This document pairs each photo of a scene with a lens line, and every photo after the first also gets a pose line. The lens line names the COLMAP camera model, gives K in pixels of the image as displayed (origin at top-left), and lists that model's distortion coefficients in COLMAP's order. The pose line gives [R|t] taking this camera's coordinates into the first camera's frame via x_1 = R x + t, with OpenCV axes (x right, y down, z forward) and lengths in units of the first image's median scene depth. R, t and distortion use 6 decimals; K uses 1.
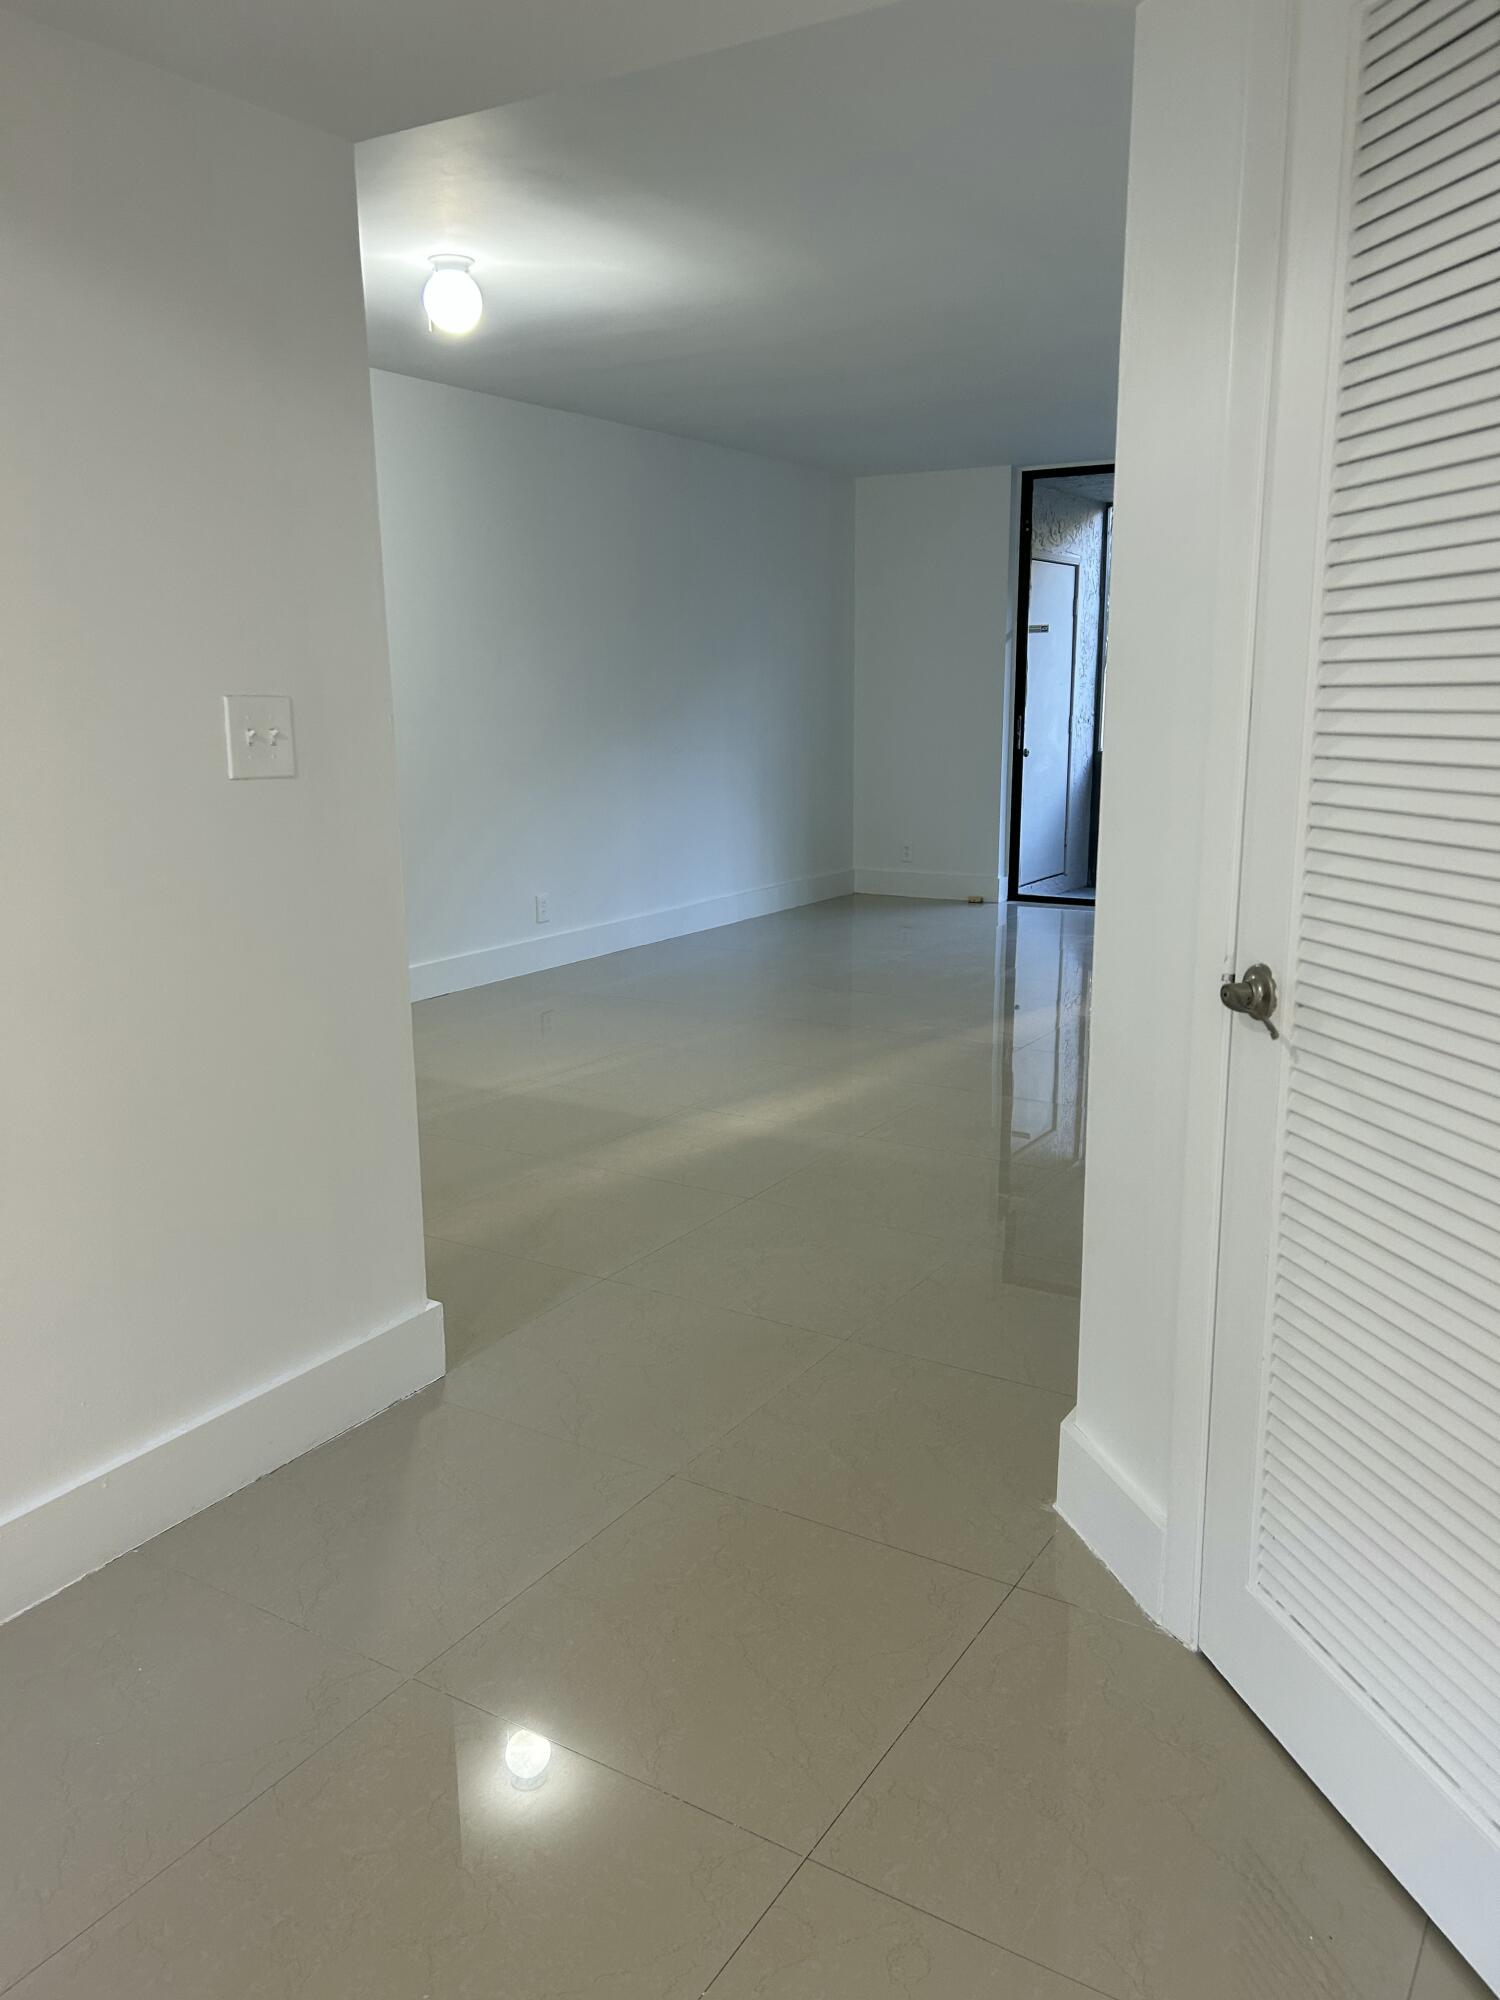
lens RADIAL K [[1524.2, 0, 750.0], [0, 1524.2, 1000.0], [0, 0, 1]] dist [0.022048, -0.005078]
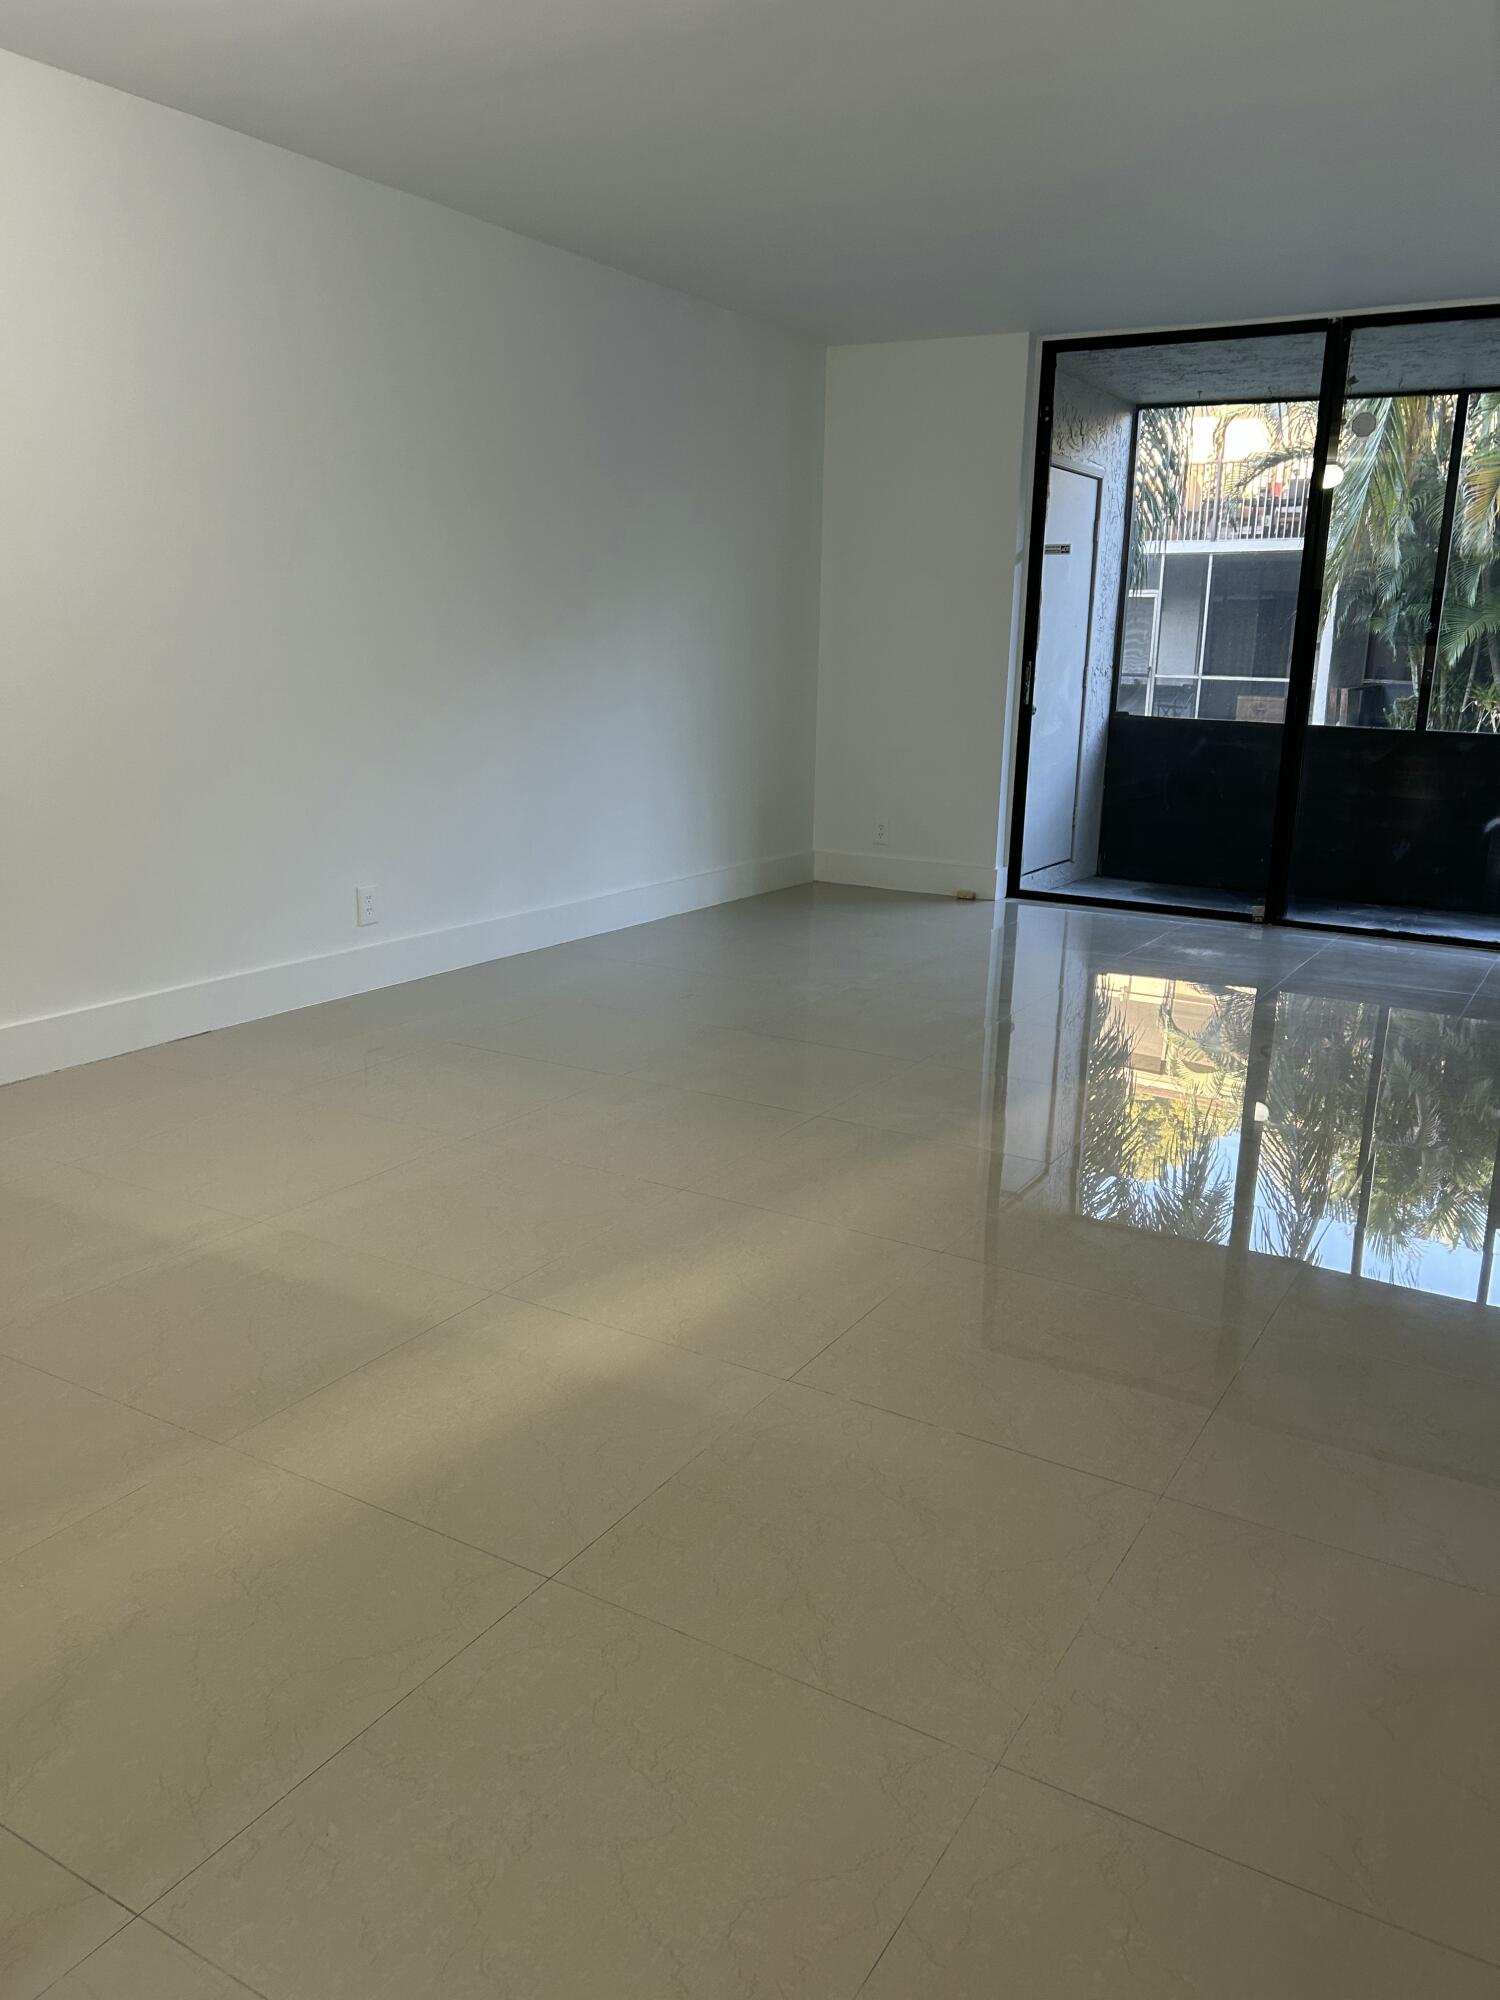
lens RADIAL K [[1524.2, 0, 750.0], [0, 1524.2, 1000.0], [0, 0, 1]] dist [0.022048, -0.005078]
pose [[0.999512, 0.022698, 0.021449, 0.020721], [-0.023269, 0.999372, 0.026725, -0.030293], [-0.020829, -0.027211, 0.999413, 0.214358]]
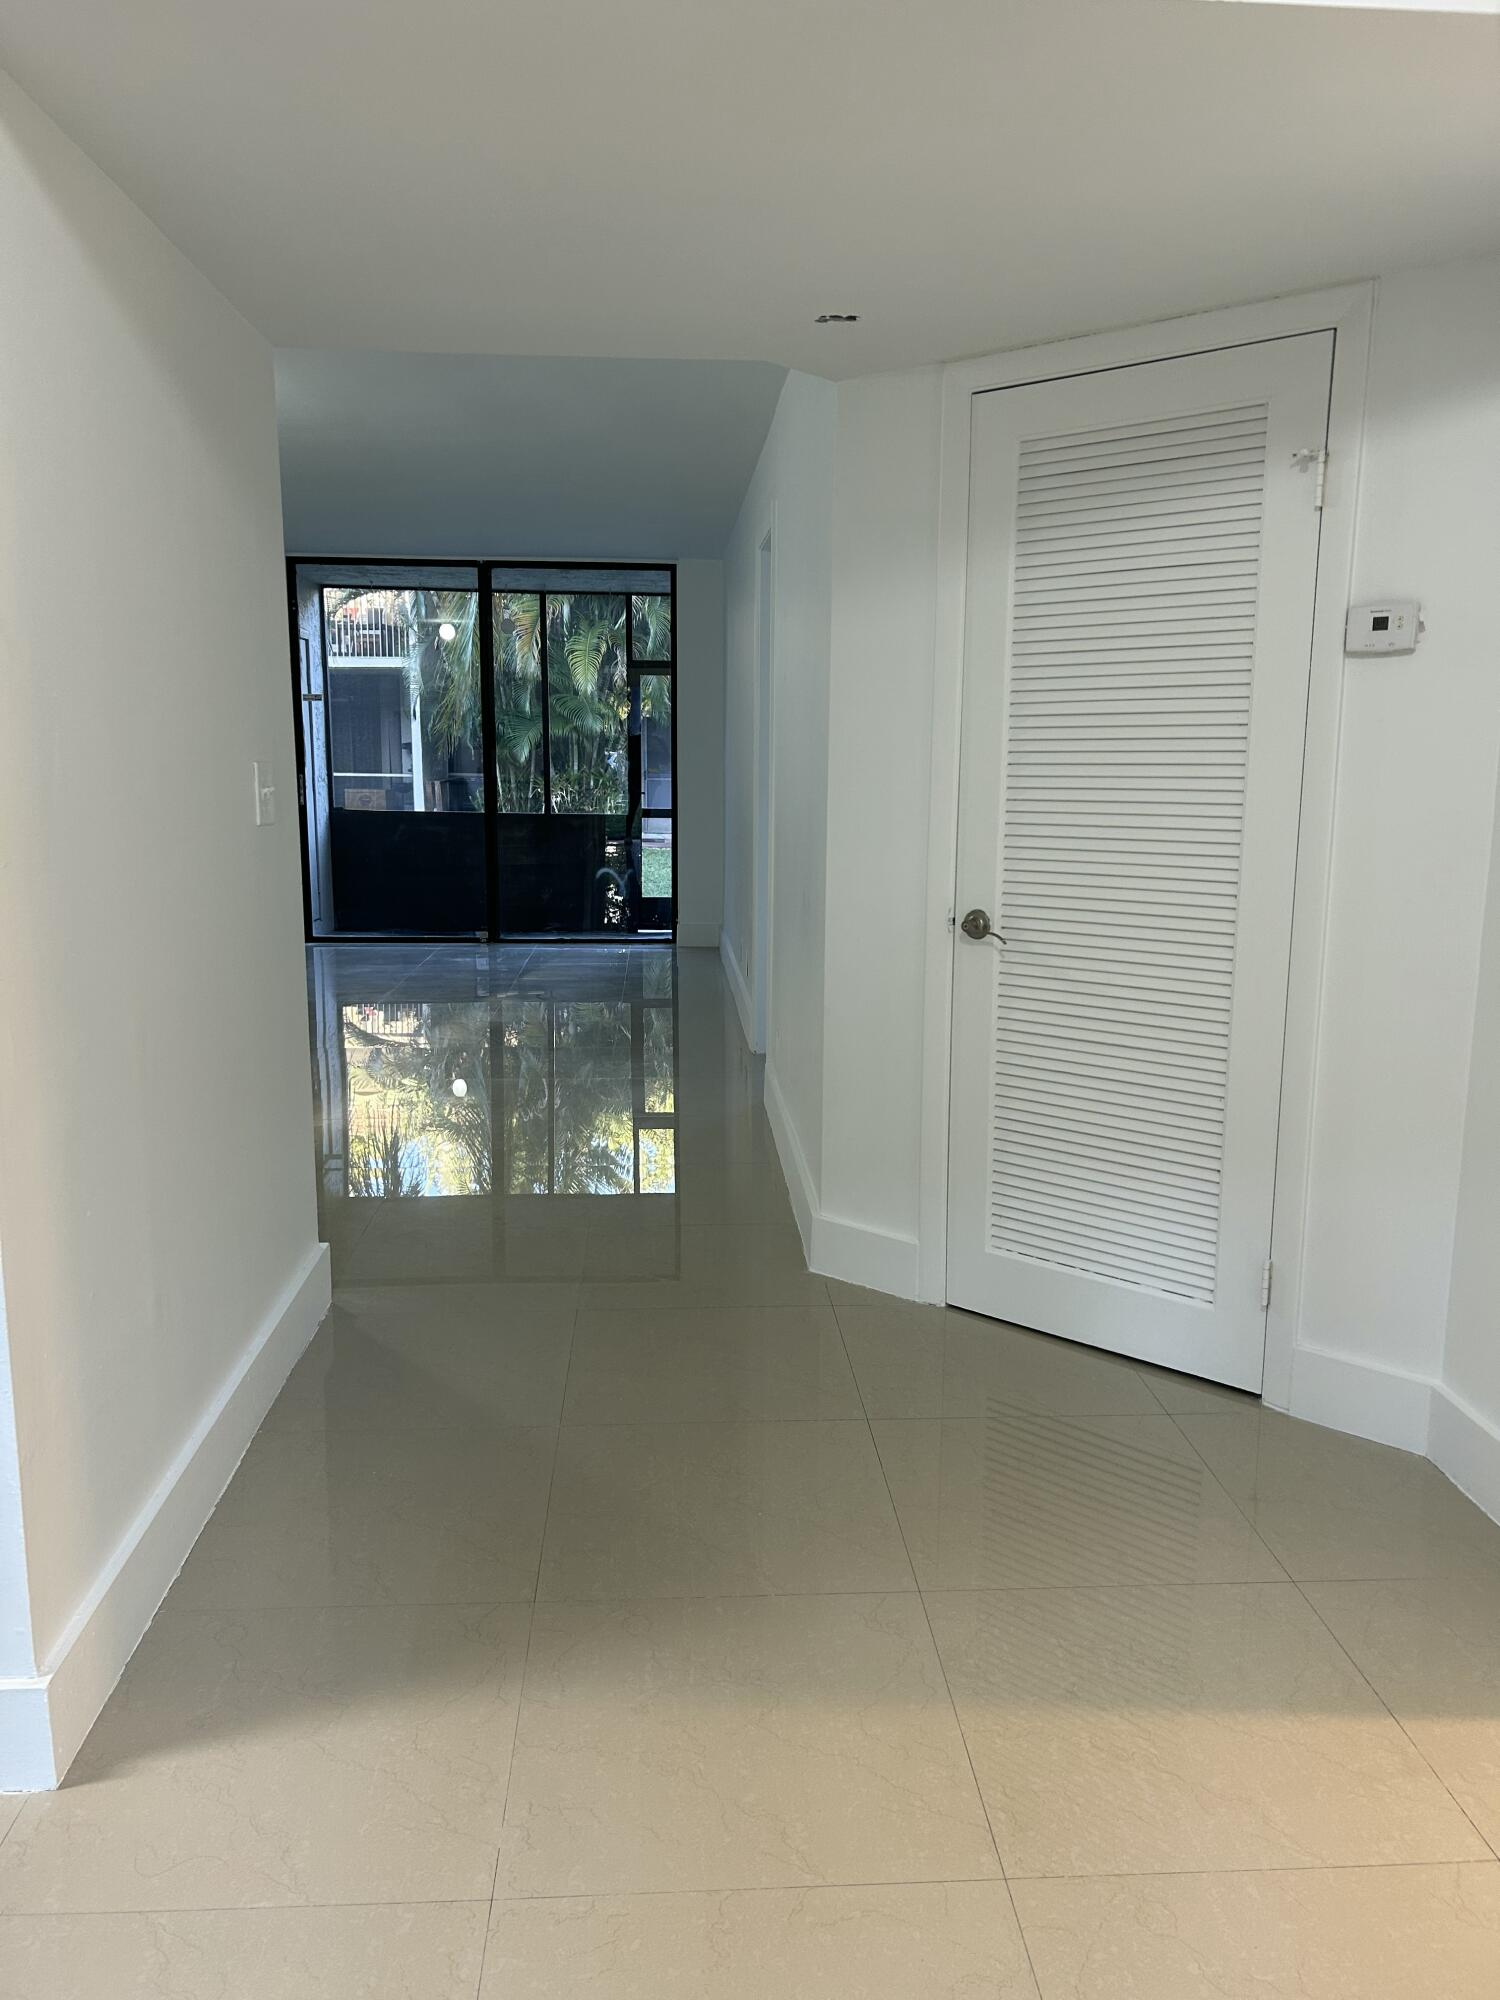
lens RADIAL K [[1524.2, 0, 750.0], [0, 1524.2, 1000.0], [0, 0, 1]] dist [0.022048, -0.005078]
pose [[0.819363, -0.083449, 0.567169, -0.193104], [0.104978, 0.994460, -0.005338, 0.013669], [-0.563581, 0.063914, 0.823584, -0.076404]]
